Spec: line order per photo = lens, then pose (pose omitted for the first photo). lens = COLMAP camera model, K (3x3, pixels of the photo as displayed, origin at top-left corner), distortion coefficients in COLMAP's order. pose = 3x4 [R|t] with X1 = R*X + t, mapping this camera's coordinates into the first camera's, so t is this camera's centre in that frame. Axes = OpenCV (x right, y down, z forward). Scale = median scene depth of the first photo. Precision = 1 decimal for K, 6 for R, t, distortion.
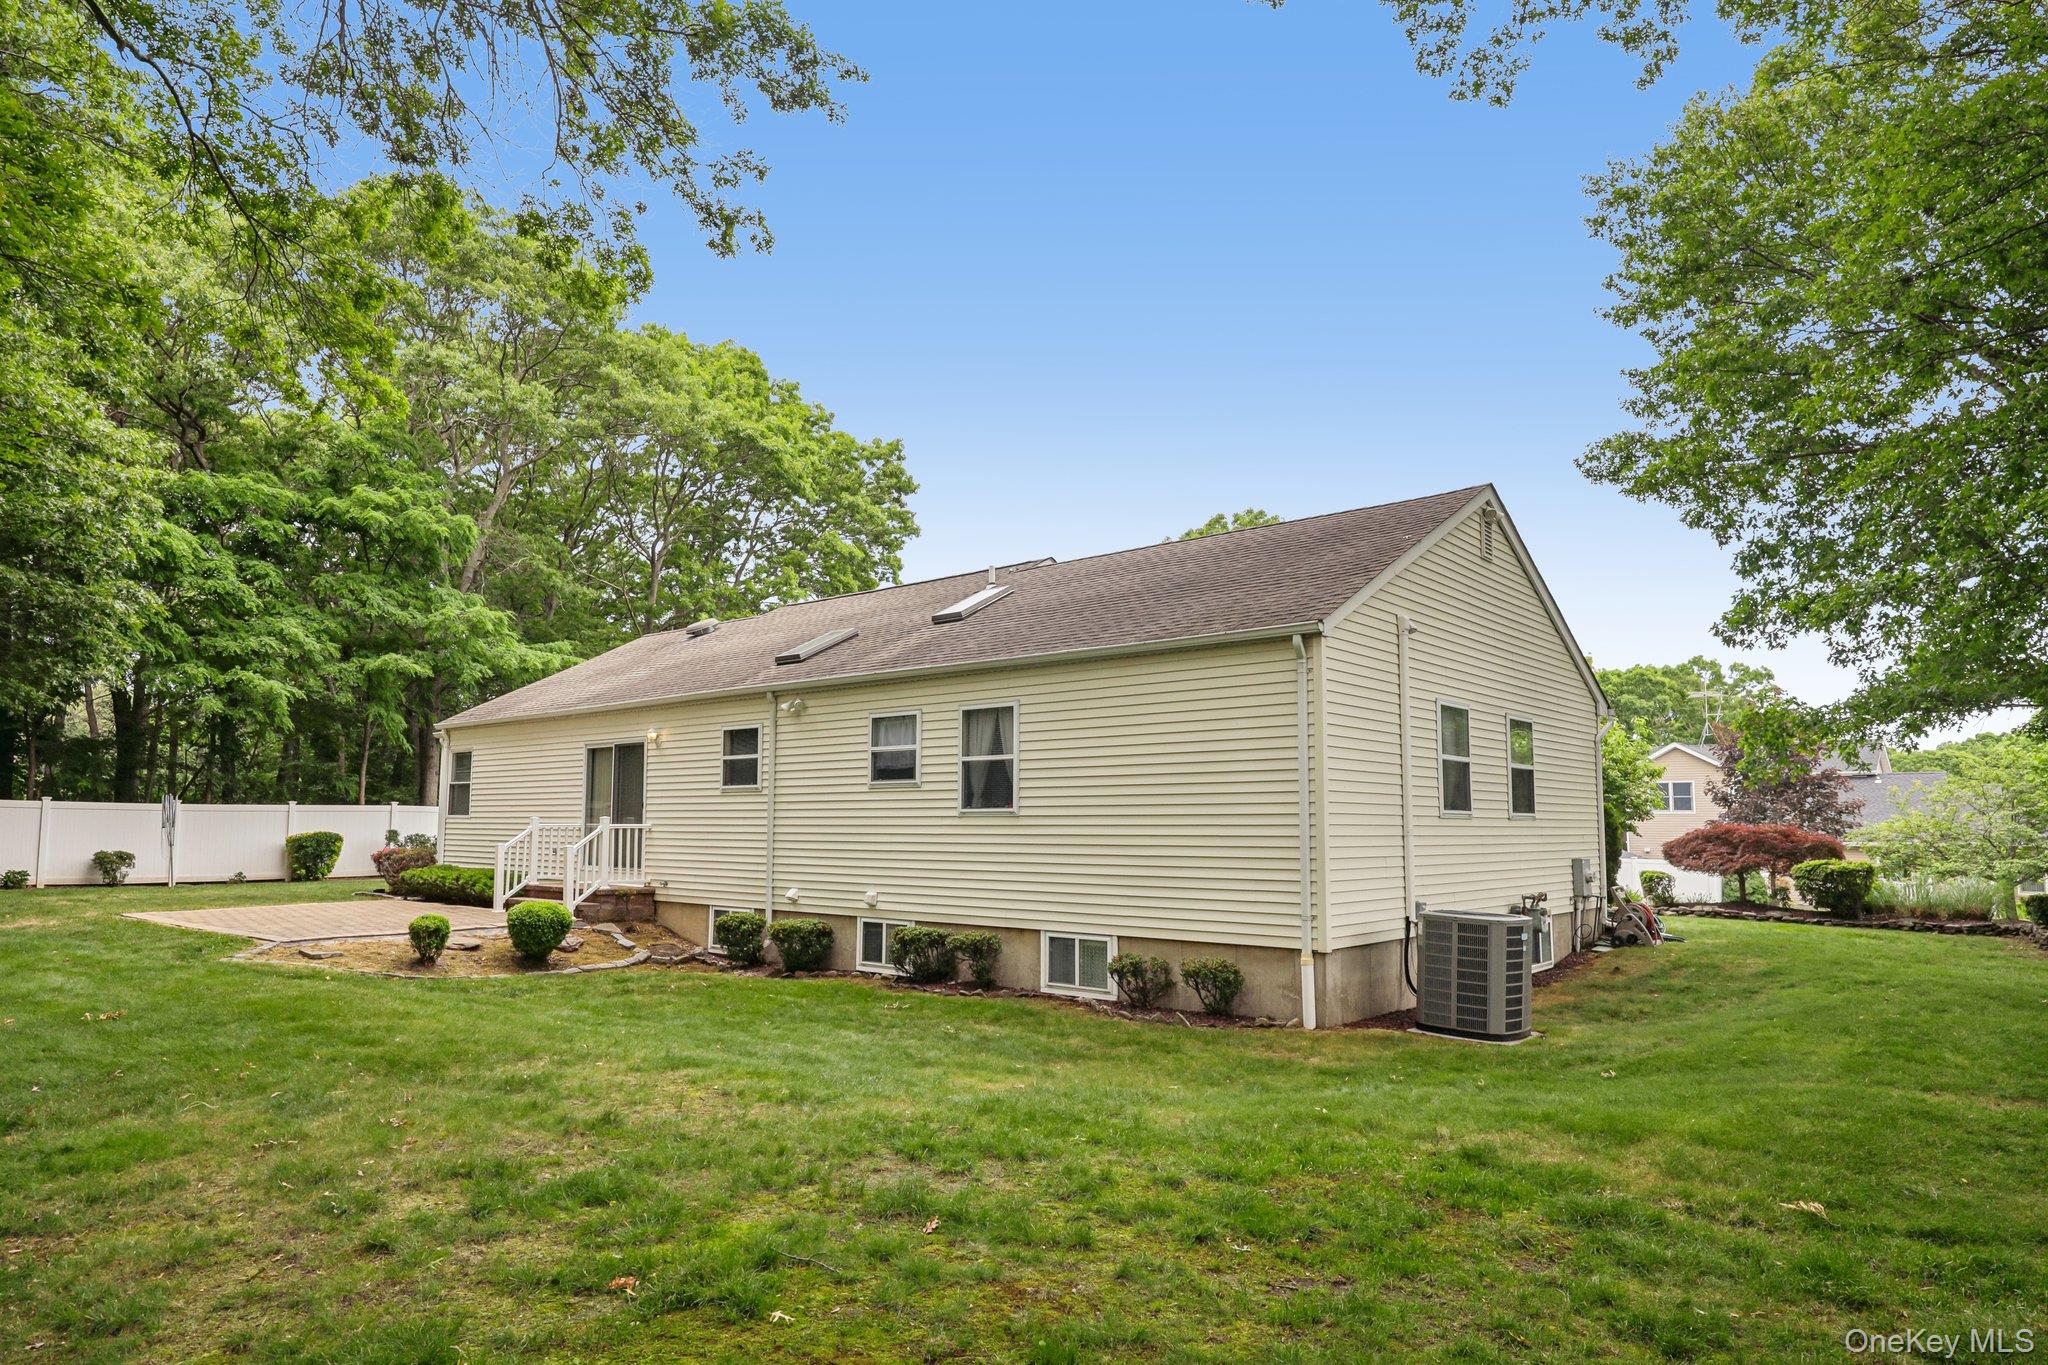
lens RADIAL K [[1228.5, 0, 1024.0], [0, 1228.5, 682.5], [0, 0, 1]] dist [-0.003330, -0.000815]
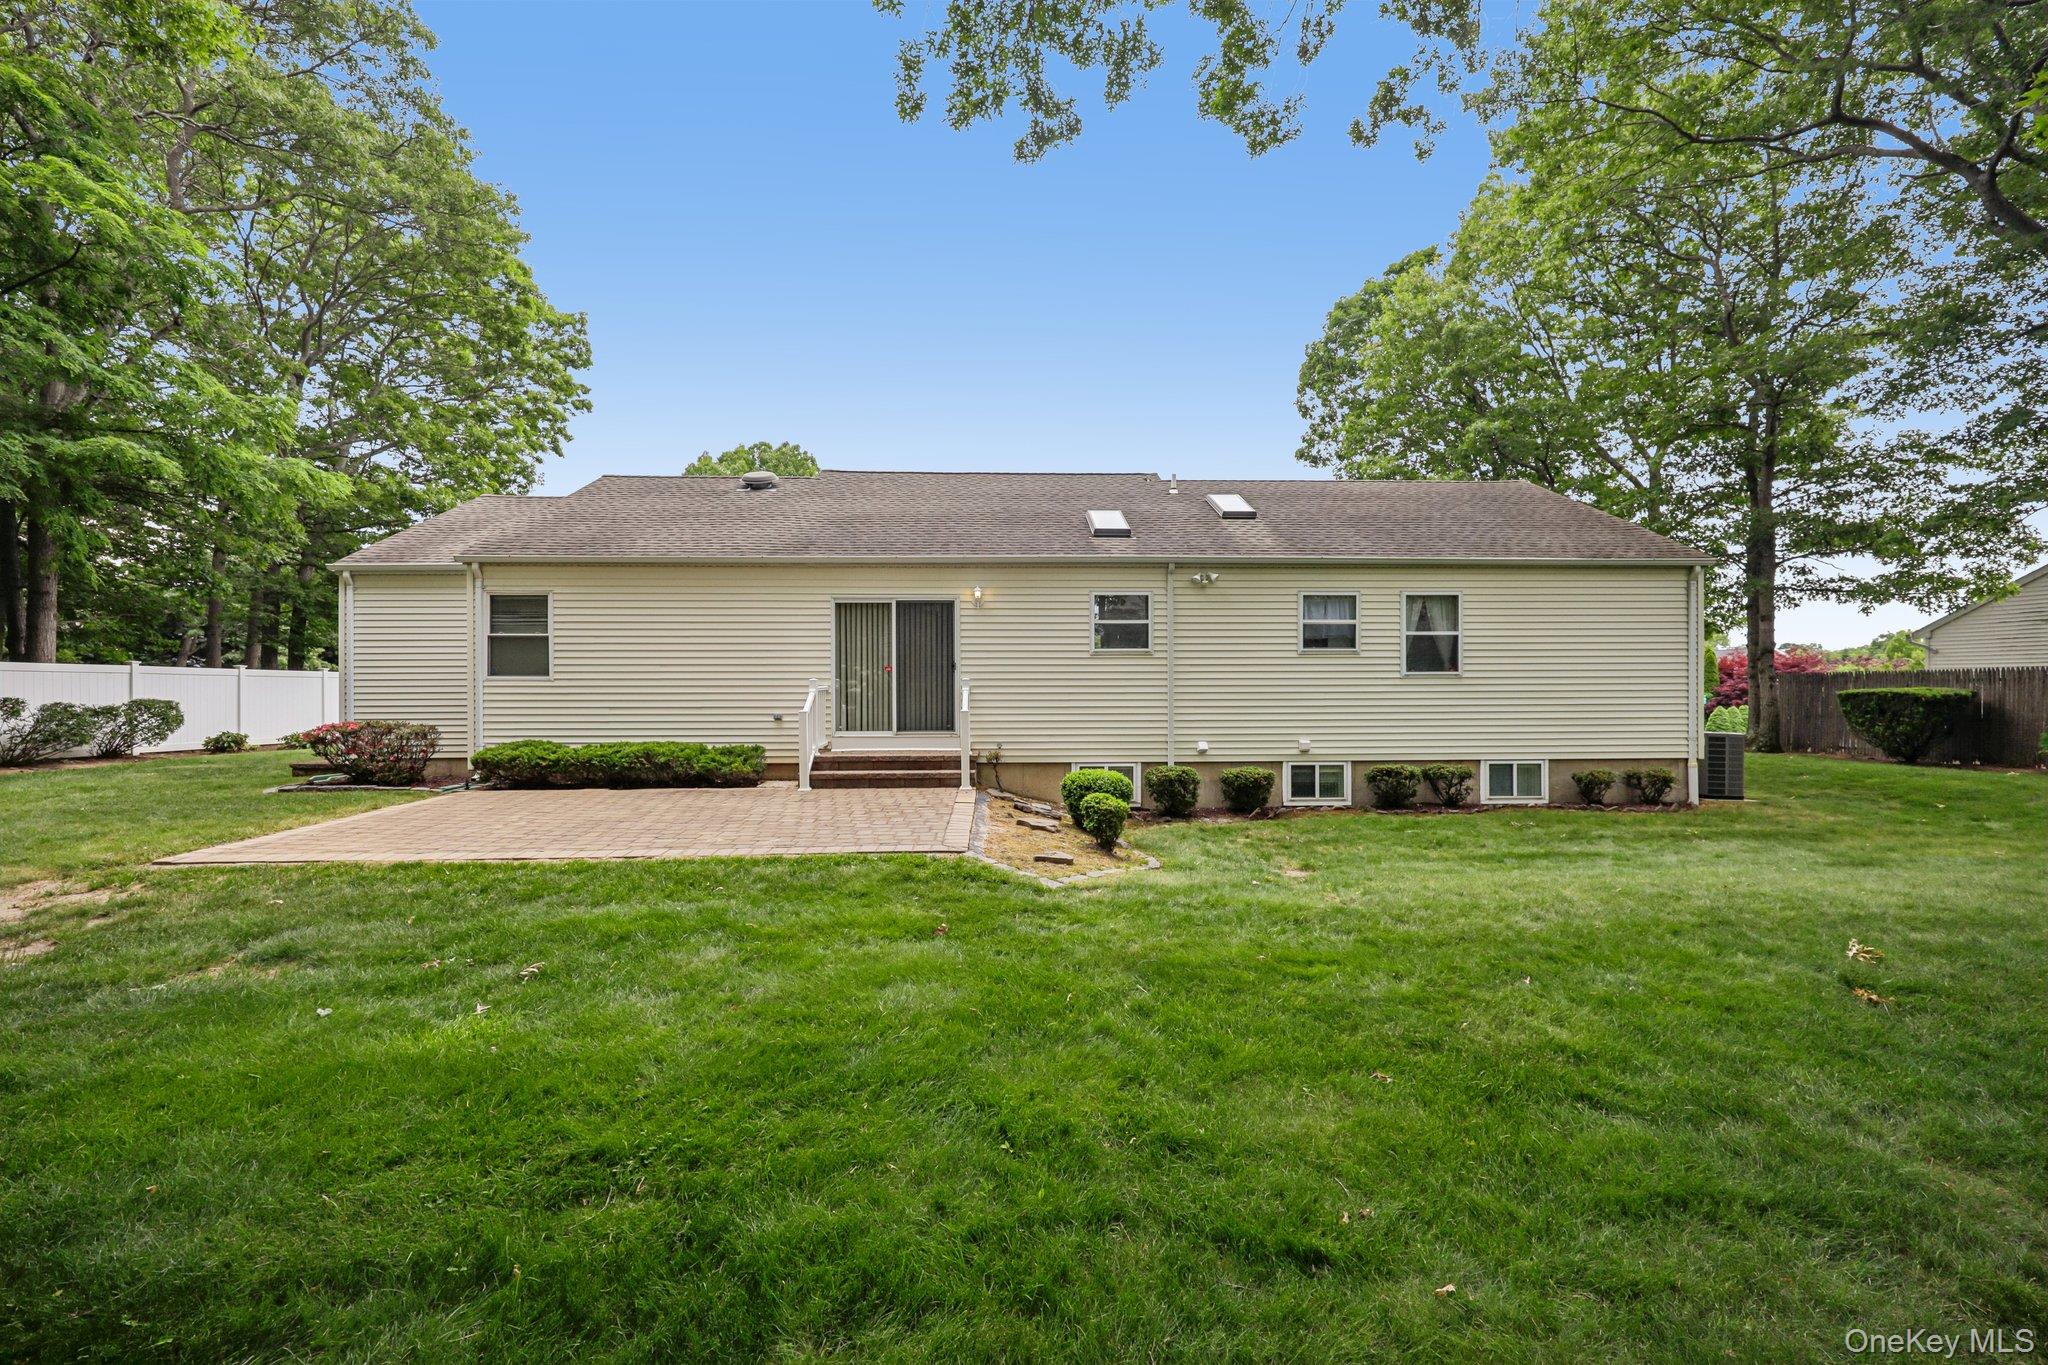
lens RADIAL K [[808.2, 0, 1024.0], [0, 808.2, 682.5], [0, 0, 1]] dist [0.000010, -0.000053]
pose [[0.731067, -0.009729, 0.682236, -0.839307], [-0.073952, 0.992878, 0.093403, 0.058734], [-0.678286, -0.118737, 0.725141, 0.599043]]
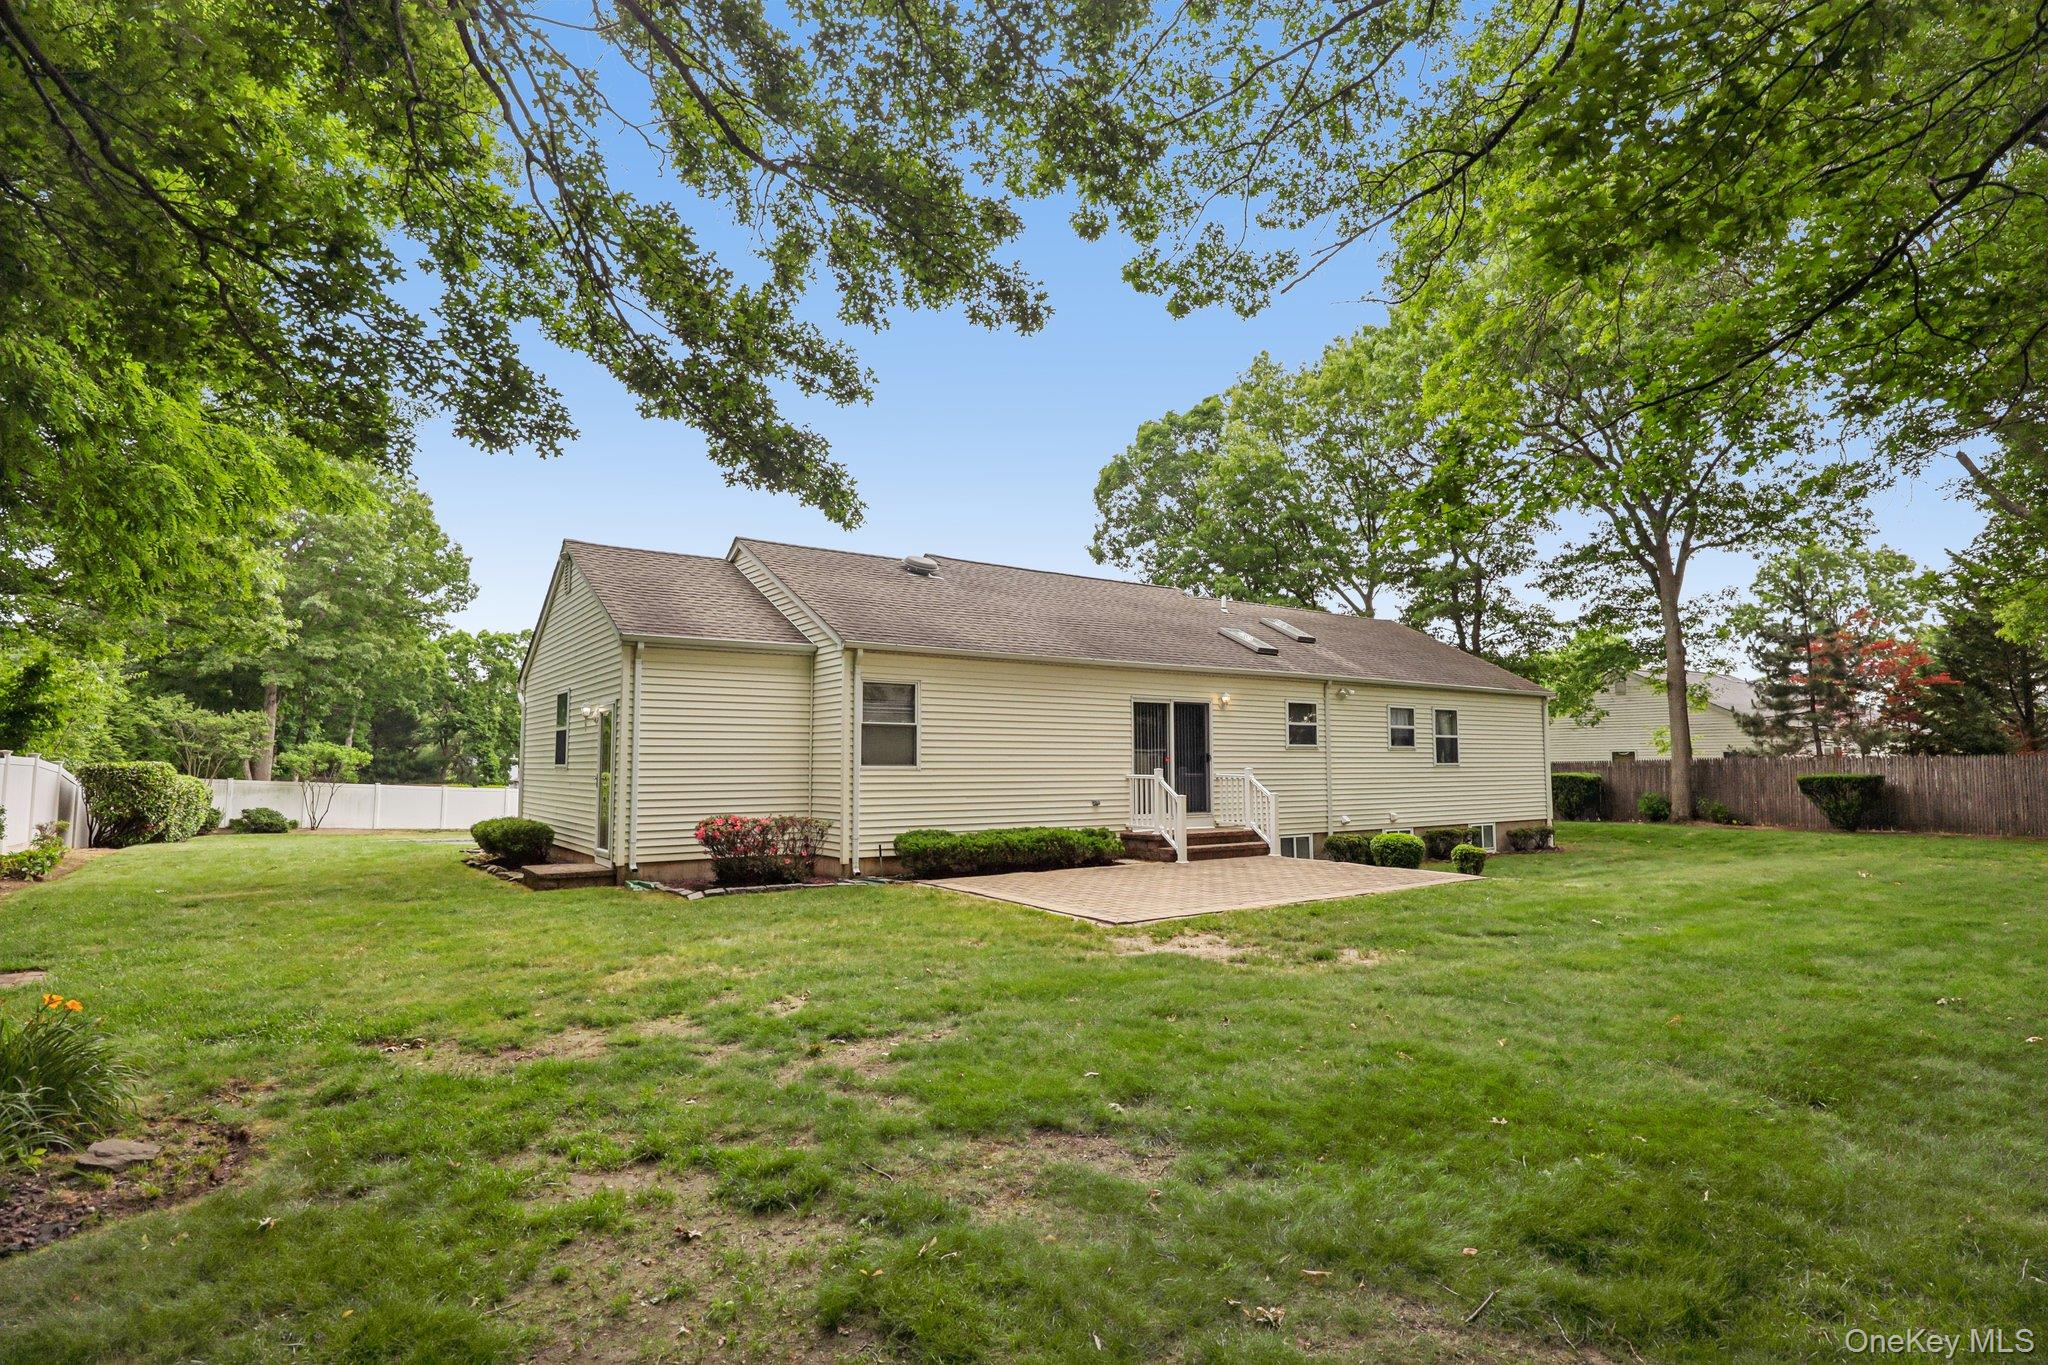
lens RADIAL K [[1049.2, 0, 1024.0], [0, 1049.2, 682.5], [0, 0, 1]] dist [0.106691, 0.000021]
pose [[0.222893, 0.071095, 0.972247, -1.578369], [-0.109859, 0.992816, -0.047414, 0.114459], [-0.968633, -0.096242, 0.229102, 1.131869]]
